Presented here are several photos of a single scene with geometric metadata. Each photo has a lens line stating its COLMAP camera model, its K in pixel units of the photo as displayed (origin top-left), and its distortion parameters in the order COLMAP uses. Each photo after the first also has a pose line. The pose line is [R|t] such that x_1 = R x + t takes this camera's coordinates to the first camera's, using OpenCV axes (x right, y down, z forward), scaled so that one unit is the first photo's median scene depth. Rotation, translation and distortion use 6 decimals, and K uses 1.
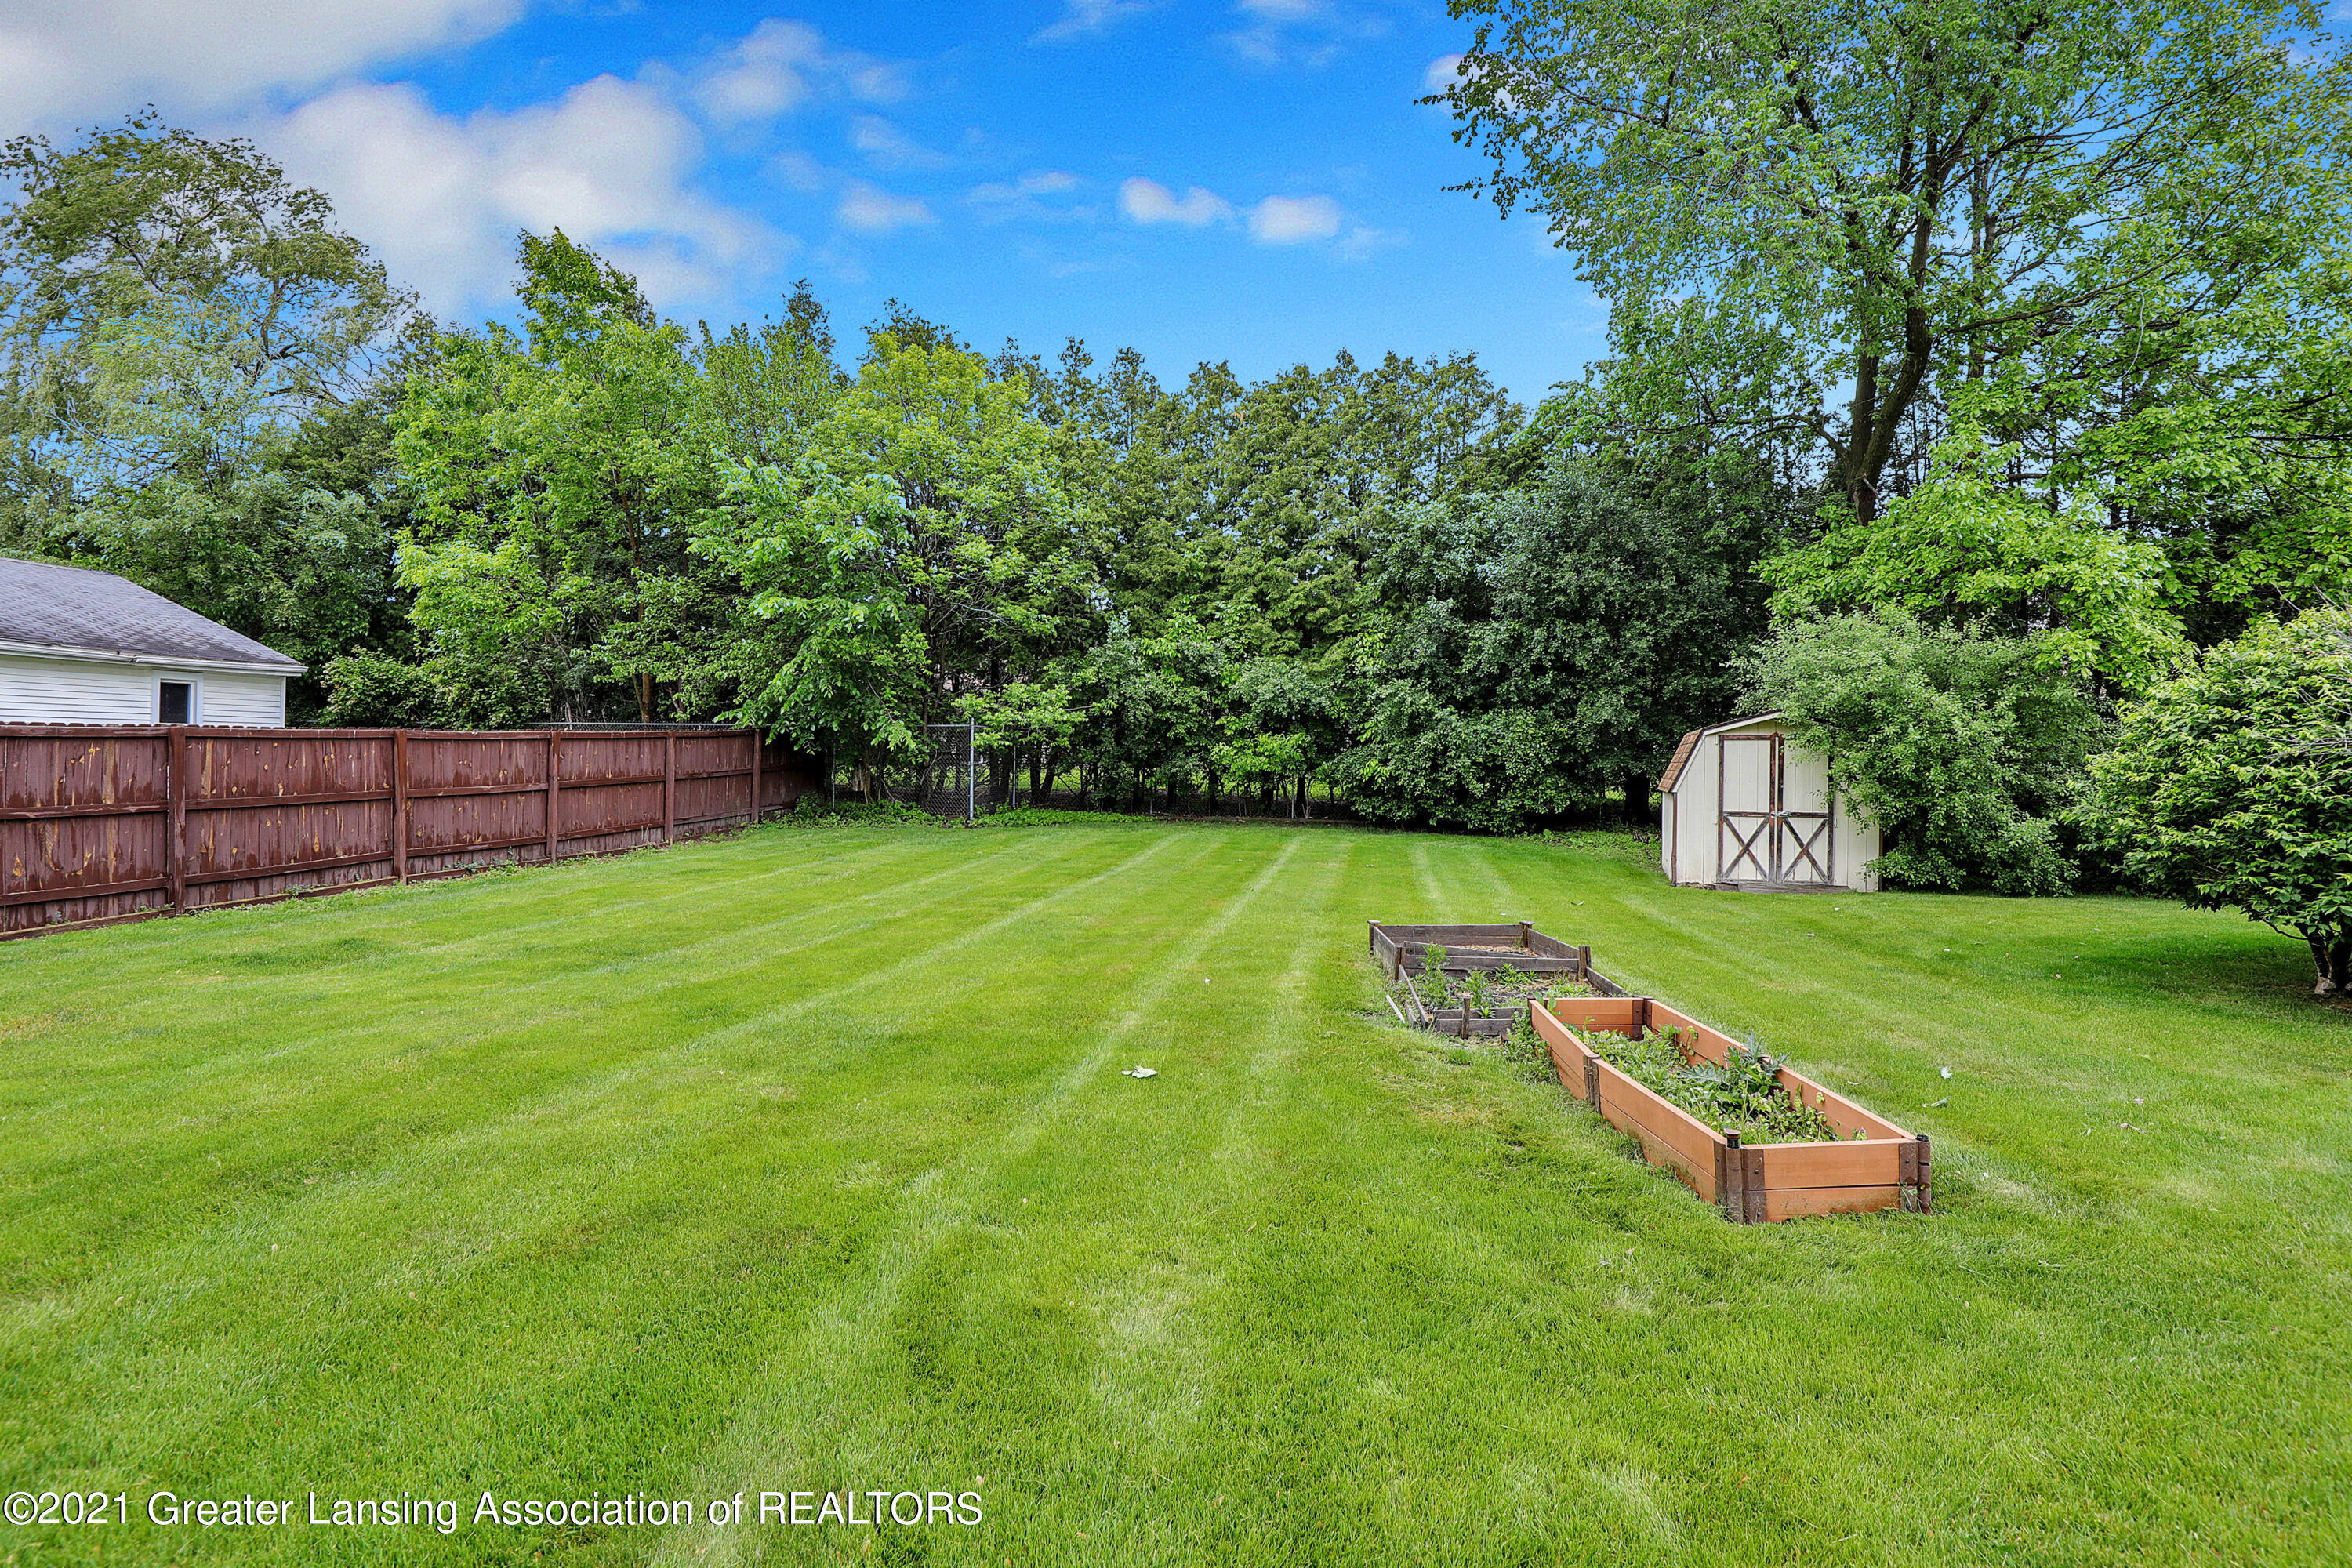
lens RADIAL K [[1100.8, 0, 1176.0], [0, 1100.8, 784.0], [0, 0, 1]] dist [-0.015599, 0.000565]
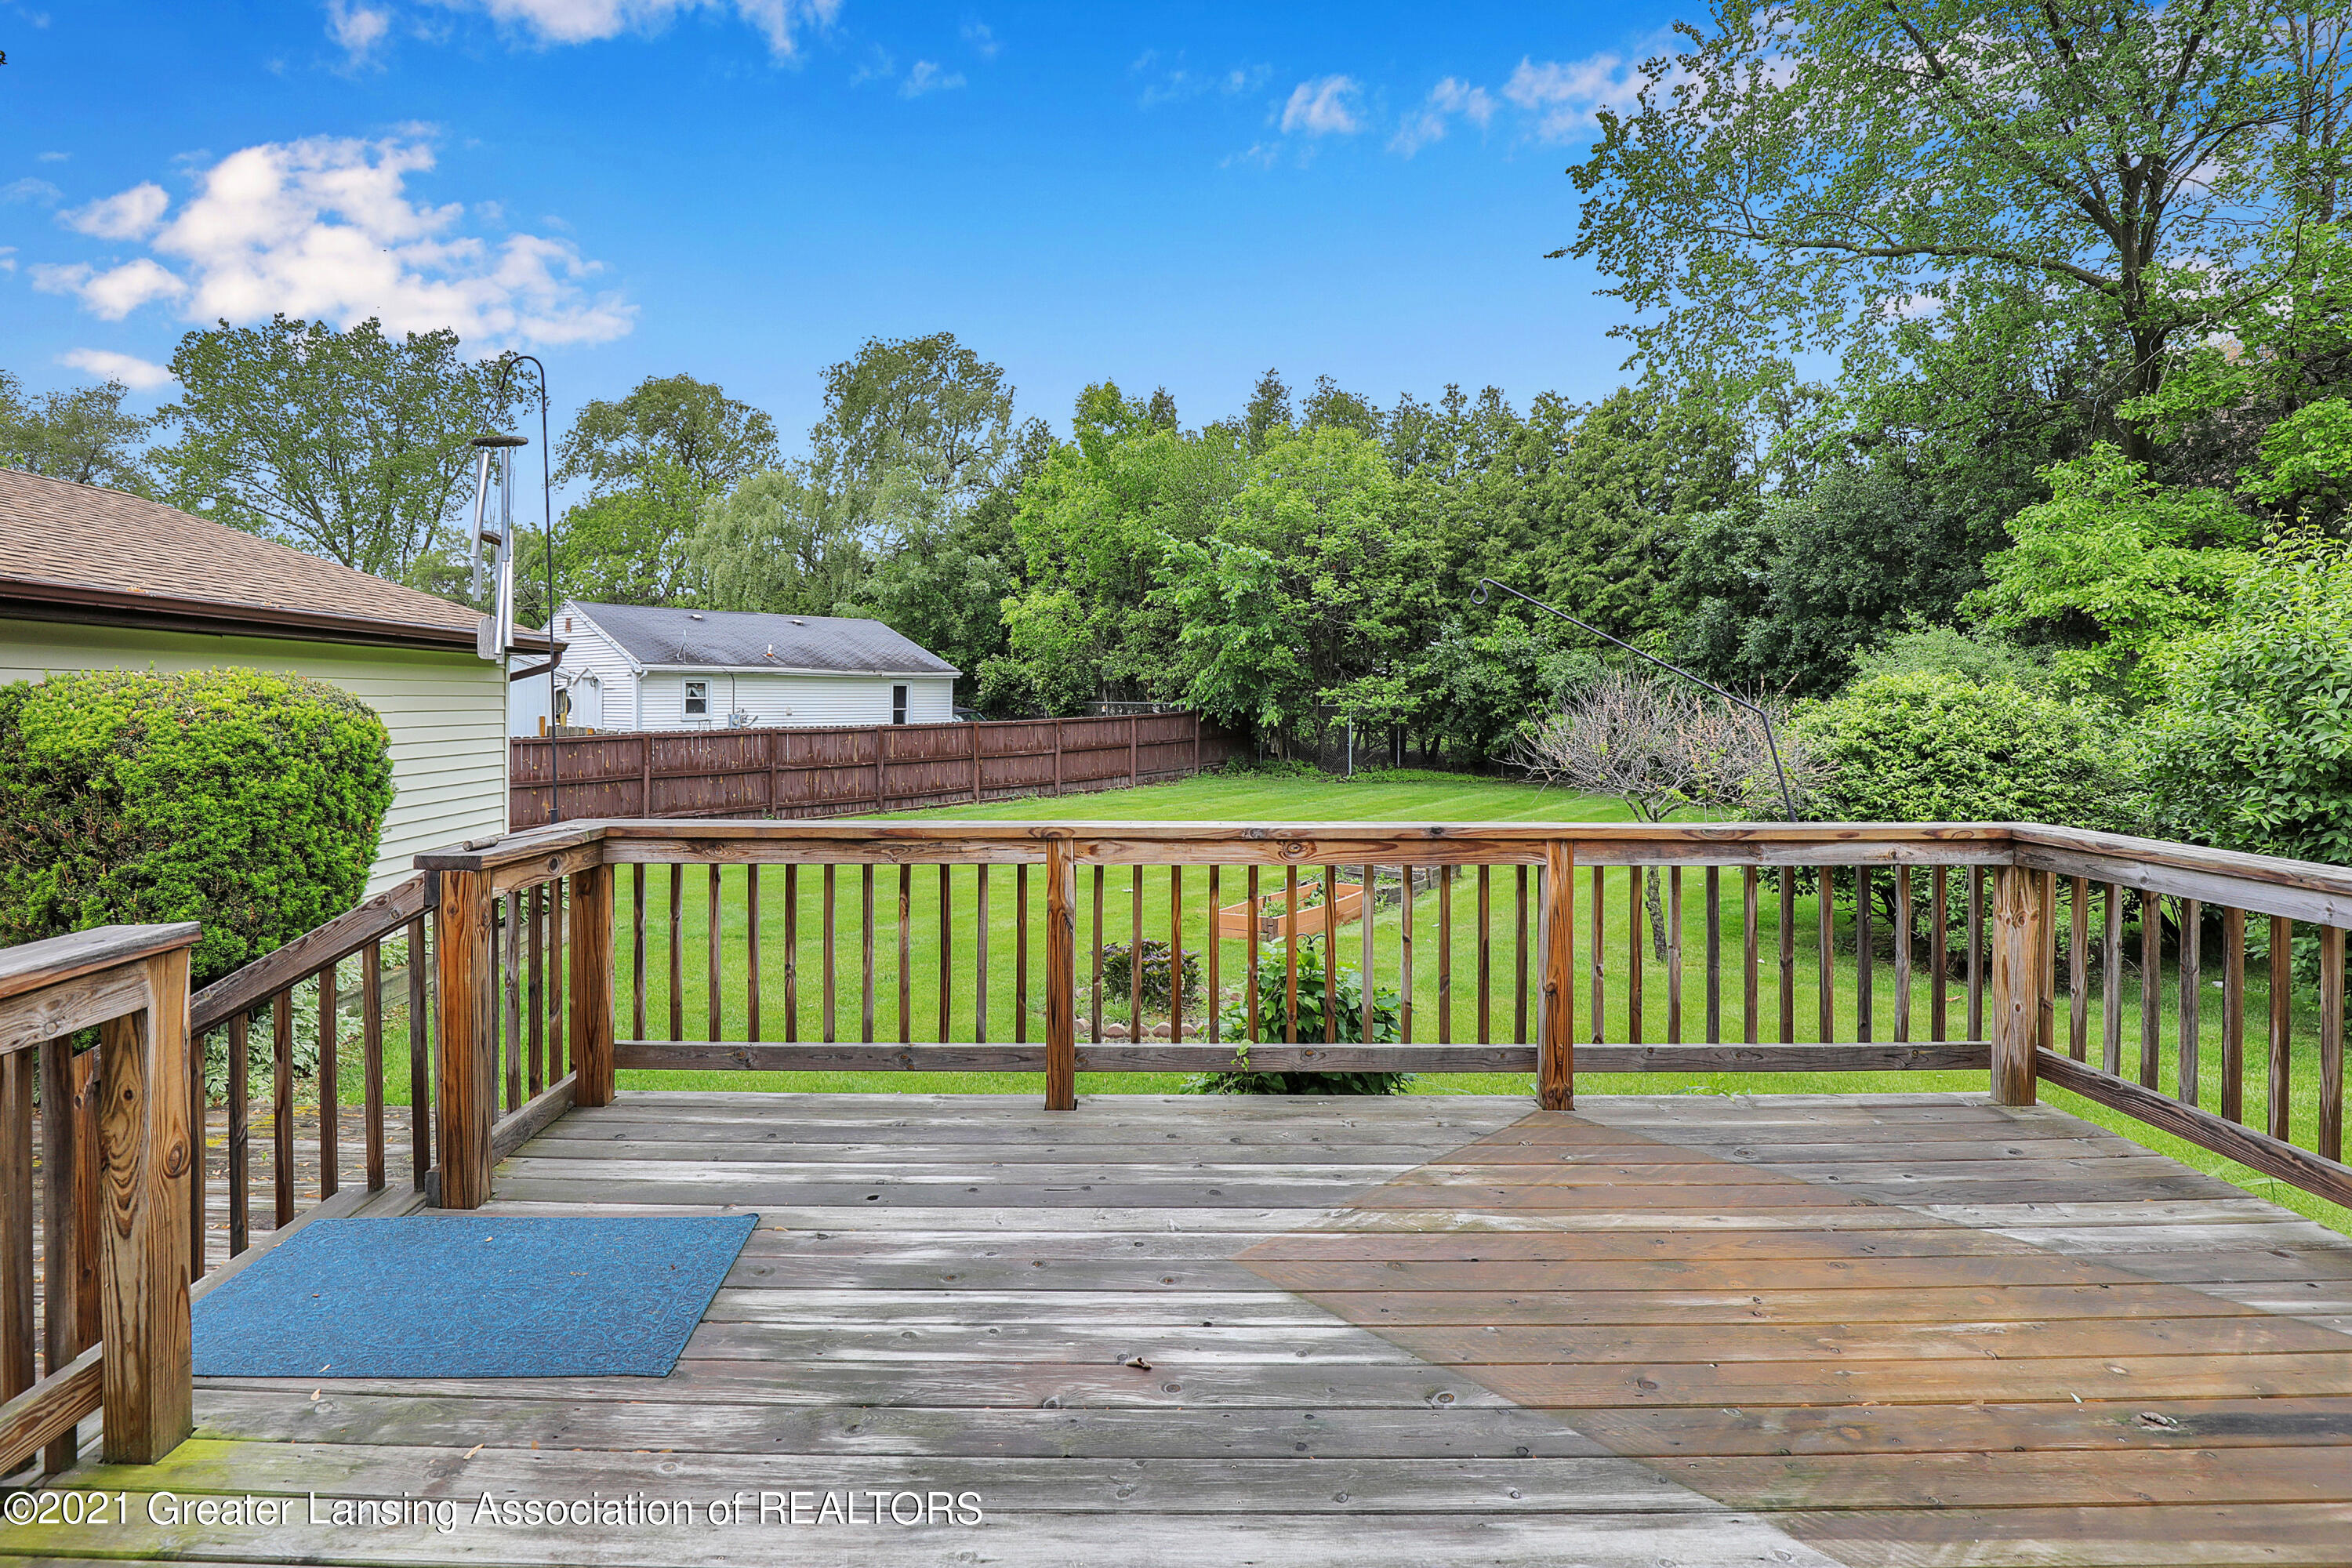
lens RADIAL K [[1099.1, 0, 1176.0], [0, 1099.1, 784.0], [0, 0, 1]] dist [0.001905, 0.000335]
pose [[0.859976, 0.036392, -0.509035, 0.339939], [-0.010369, 0.998494, 0.053867, -0.029878], [0.510229, -0.041046, 0.859059, -0.280595]]
